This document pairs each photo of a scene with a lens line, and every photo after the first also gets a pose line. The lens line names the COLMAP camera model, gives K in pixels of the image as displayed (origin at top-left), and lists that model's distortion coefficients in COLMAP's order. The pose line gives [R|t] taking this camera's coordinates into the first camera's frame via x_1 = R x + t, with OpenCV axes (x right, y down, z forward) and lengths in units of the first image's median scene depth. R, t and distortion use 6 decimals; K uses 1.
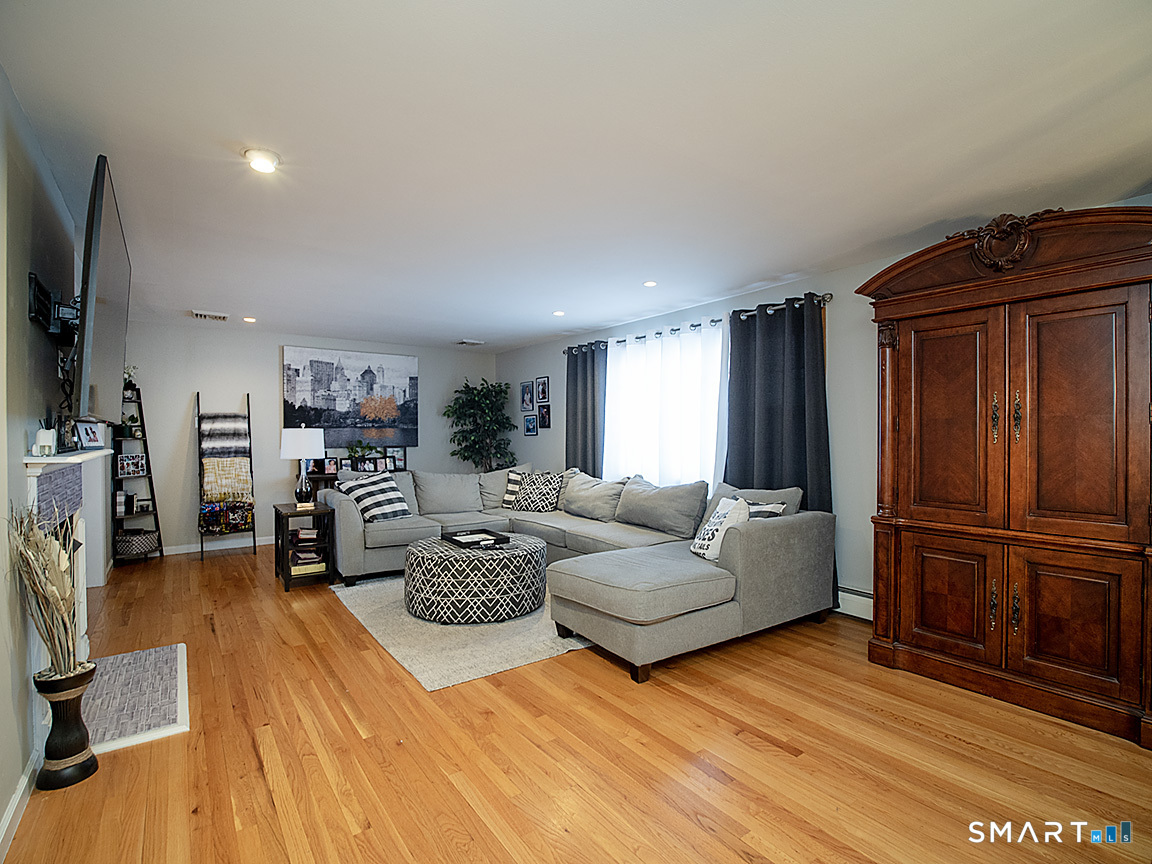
lens RADIAL K [[541.5, 0, 575.9], [0, 541.5, 438.1], [0, 0, 1]] dist [-0.012784, -0.002022]
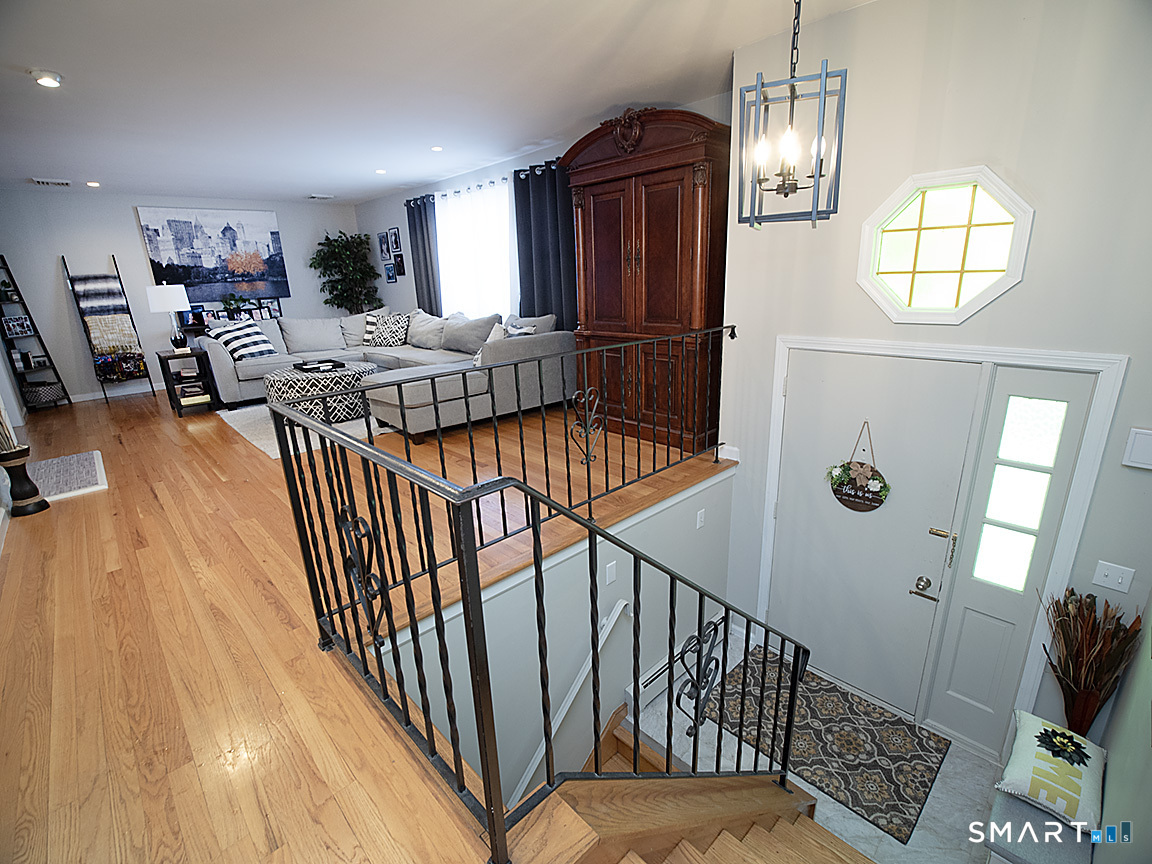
lens RADIAL K [[526.5, 0, 576.5], [0, 526.5, 432.9], [0, 0, 1]] dist [-0.014491, -0.000618]
pose [[0.991610, -0.070998, 0.108021, 0.242736], [0.038239, 0.959373, 0.279537, 0.007474], [-0.123479, -0.273061, 0.954039, -0.289994]]
